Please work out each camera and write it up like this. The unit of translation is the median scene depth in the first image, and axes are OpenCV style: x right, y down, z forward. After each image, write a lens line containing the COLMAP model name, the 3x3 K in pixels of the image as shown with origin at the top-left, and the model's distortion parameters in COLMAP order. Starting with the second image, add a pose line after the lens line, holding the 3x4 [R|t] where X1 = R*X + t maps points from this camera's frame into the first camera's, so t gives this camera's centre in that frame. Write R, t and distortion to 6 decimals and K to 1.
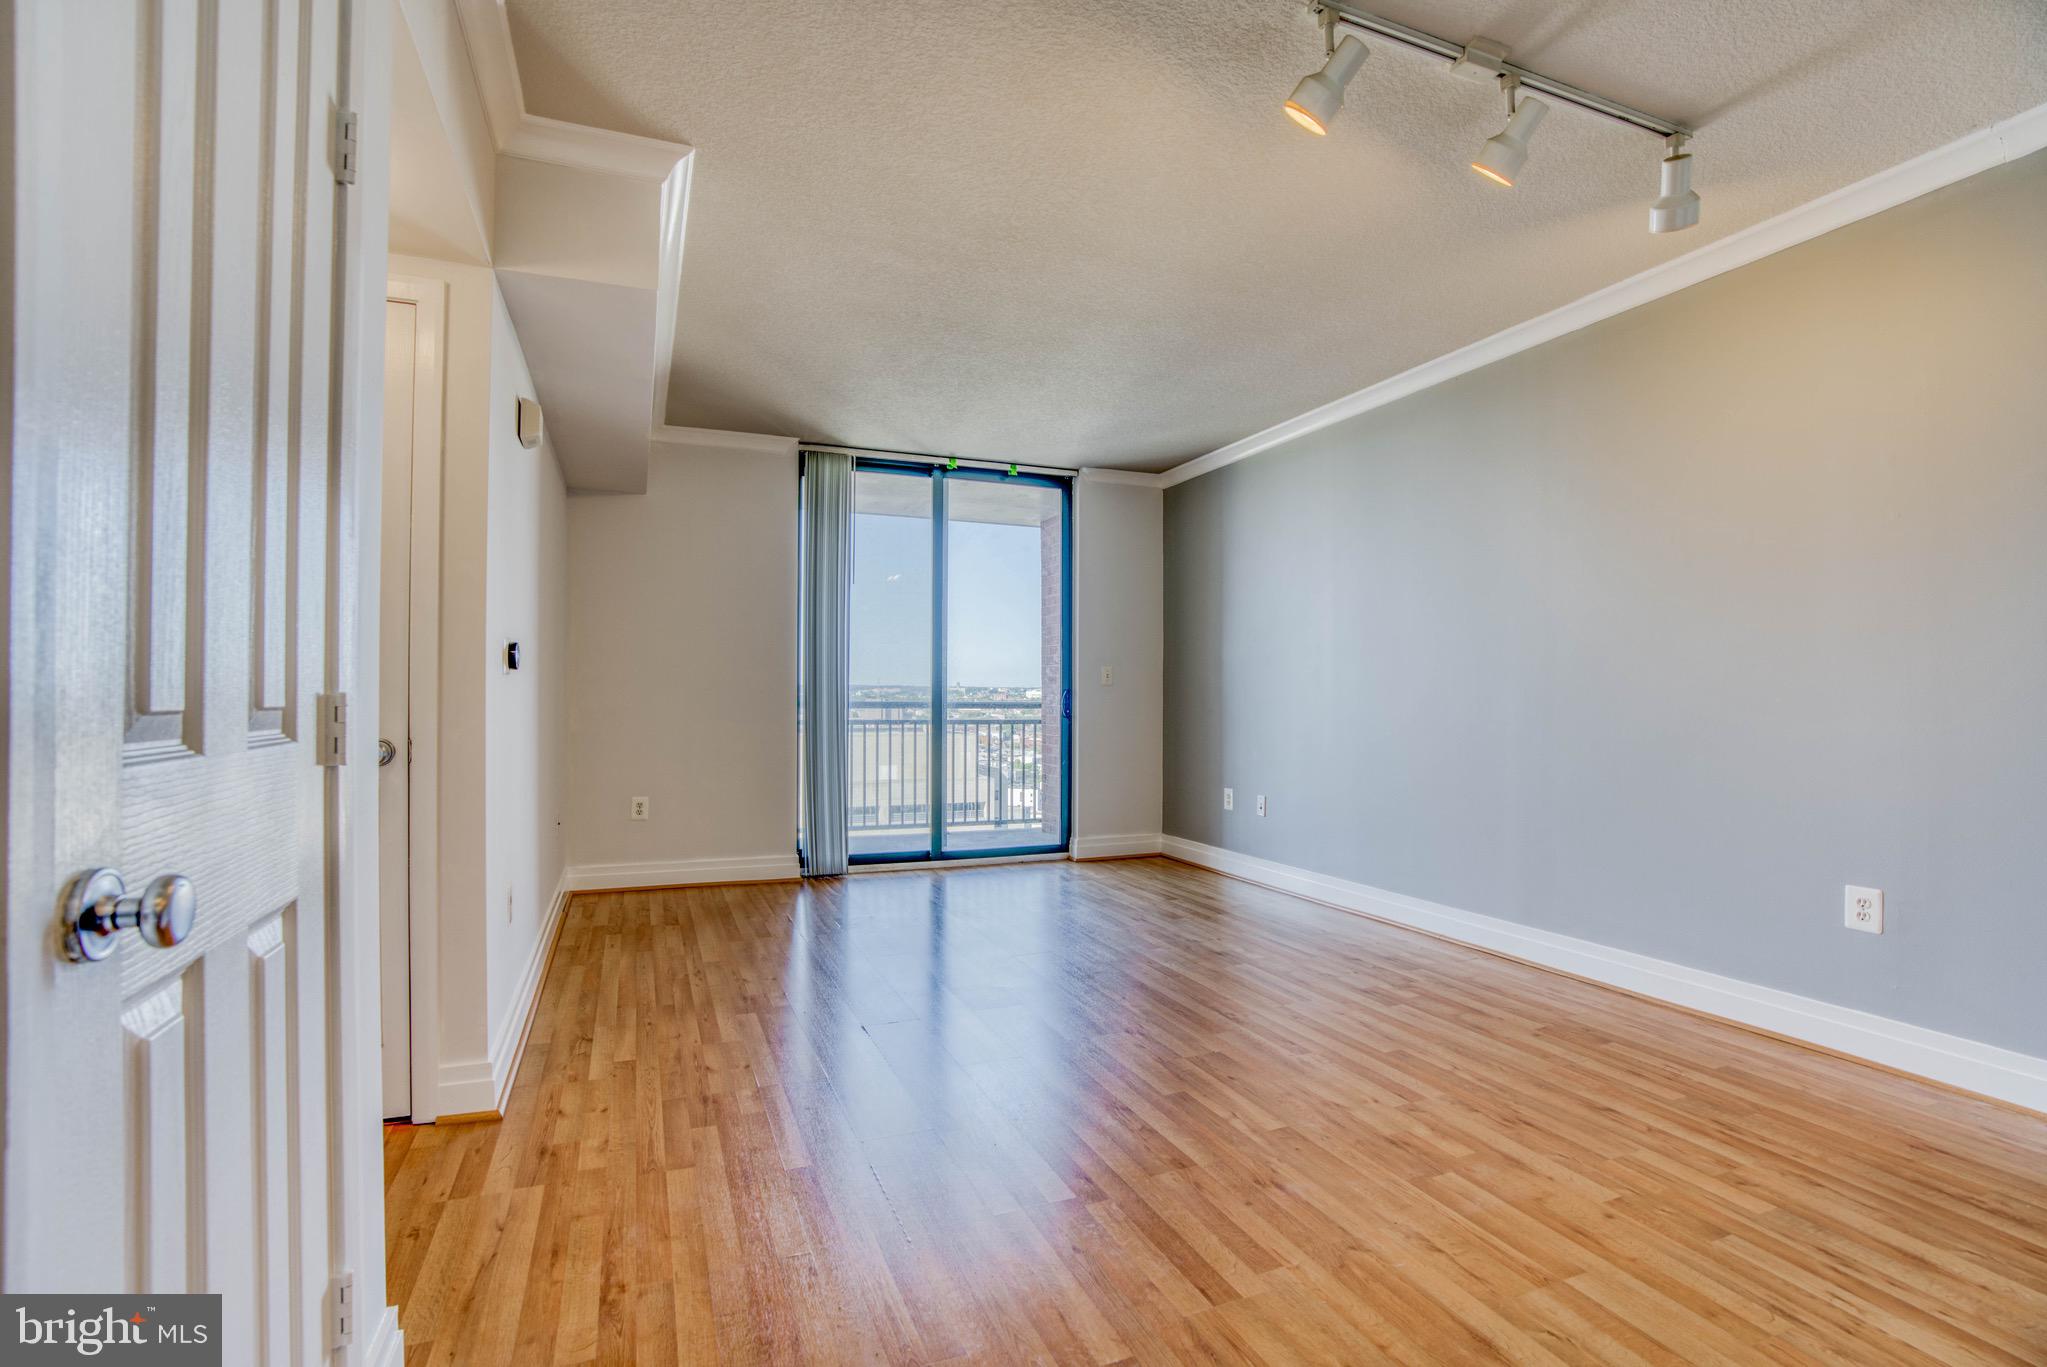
lens RADIAL K [[941.0, 0, 1010.5], [0, 941.0, 689.1], [0, 0, 1]] dist [-0.062522, 0.021974]
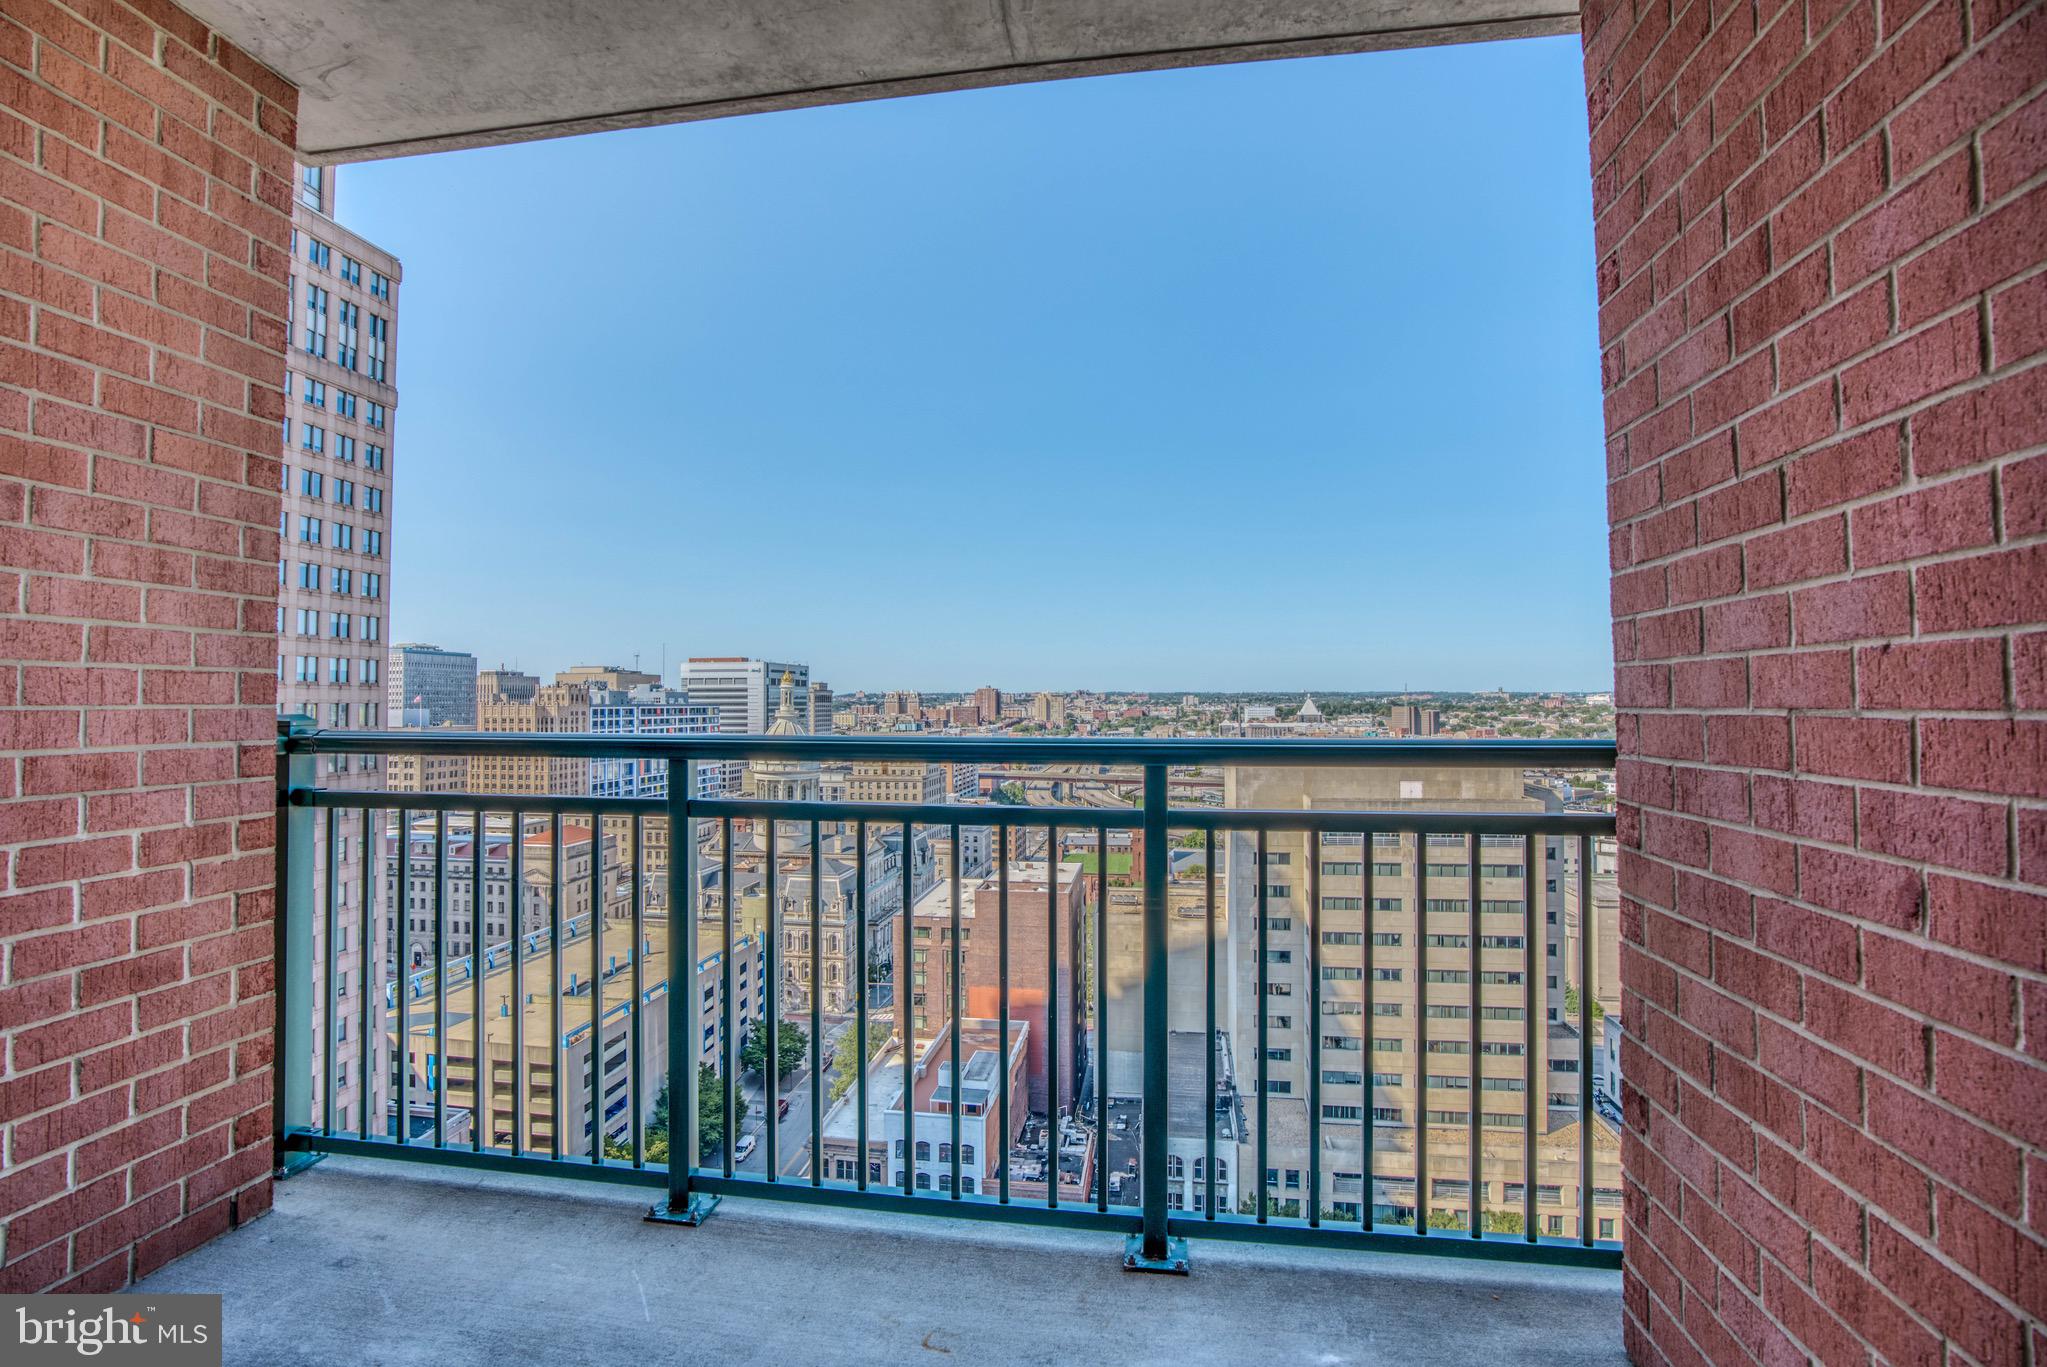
lens RADIAL K [[941.0, 0, 1014.0], [0, 941.0, 688.2], [0, 0, 1]] dist [-0.062522, 0.021974]
pose [[0.857582, -0.016972, -0.514067, 0.053075], [0.011671, 0.999840, -0.013540, 0.006762], [0.514215, 0.005612, 0.857643, 1.737052]]
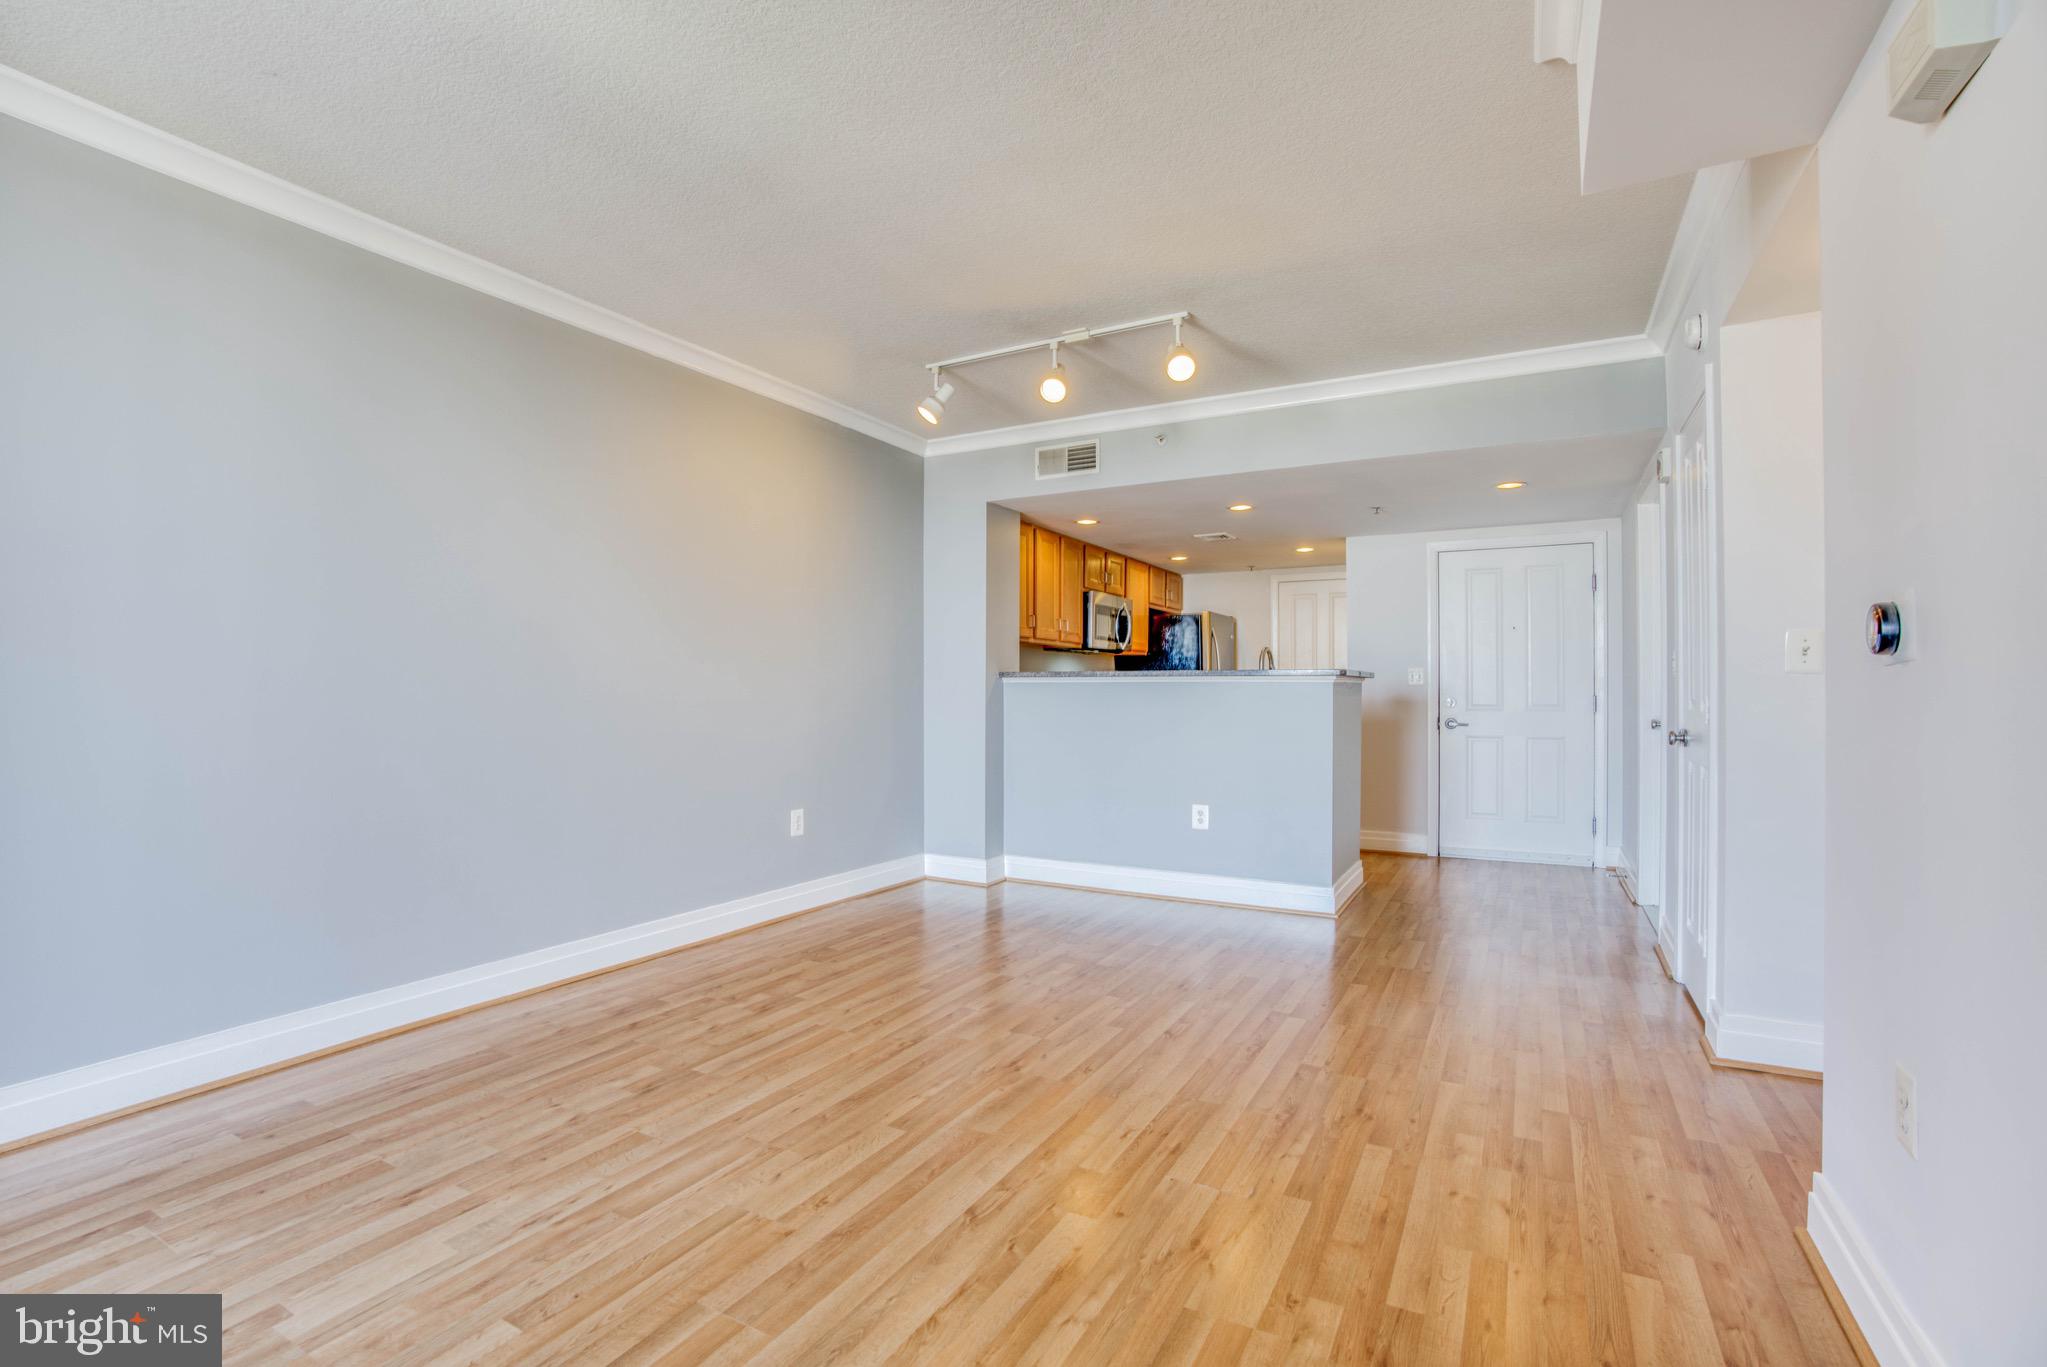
lens RADIAL K [[941.0, 0, 1006.3], [0, 941.0, 704.0], [0, 0, 1]] dist [-0.062522, 0.021974]
pose [[-0.623676, -0.011244, 0.781602, -0.501907], [-0.006049, 0.999936, 0.009558, 0.003636], [-0.781659, 0.001233, -0.623704, 1.381252]]
